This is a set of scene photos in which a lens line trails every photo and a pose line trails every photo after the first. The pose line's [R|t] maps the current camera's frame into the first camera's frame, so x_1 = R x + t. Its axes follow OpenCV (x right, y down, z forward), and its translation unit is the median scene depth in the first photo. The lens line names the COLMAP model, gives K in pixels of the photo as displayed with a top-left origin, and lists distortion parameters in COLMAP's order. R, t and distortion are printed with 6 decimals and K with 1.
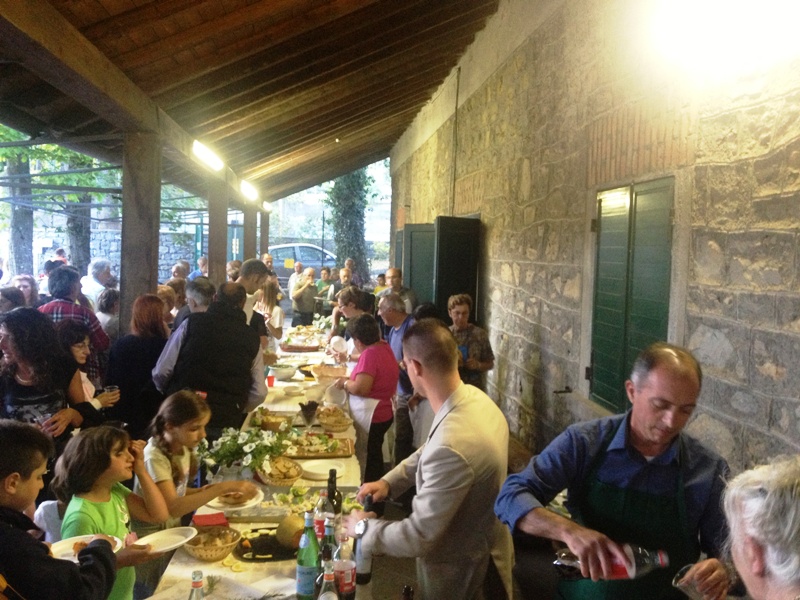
lens RADIAL K [[772.5, 0, 400.0], [0, 772.5, 300.0], [0, 0, 1]] dist [0.147700, -0.346723]
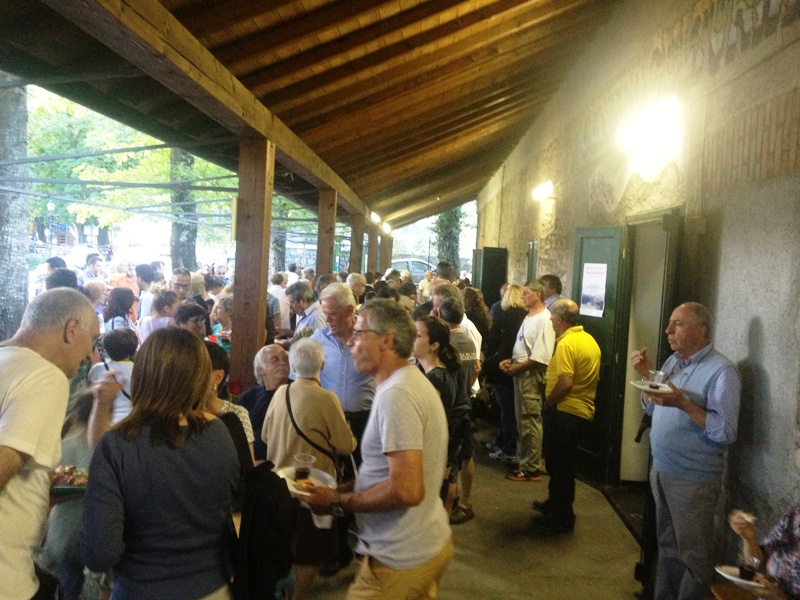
lens RADIAL K [[772.5, 0, 400.0], [0, 772.5, 300.0], [0, 0, 1]] dist [0.147700, -0.346723]
pose [[0.989885, 0.030864, -0.138477, 0.047406], [-0.033742, 0.999260, -0.018481, 0.030773], [0.137804, 0.022967, 0.990193, -0.417359]]
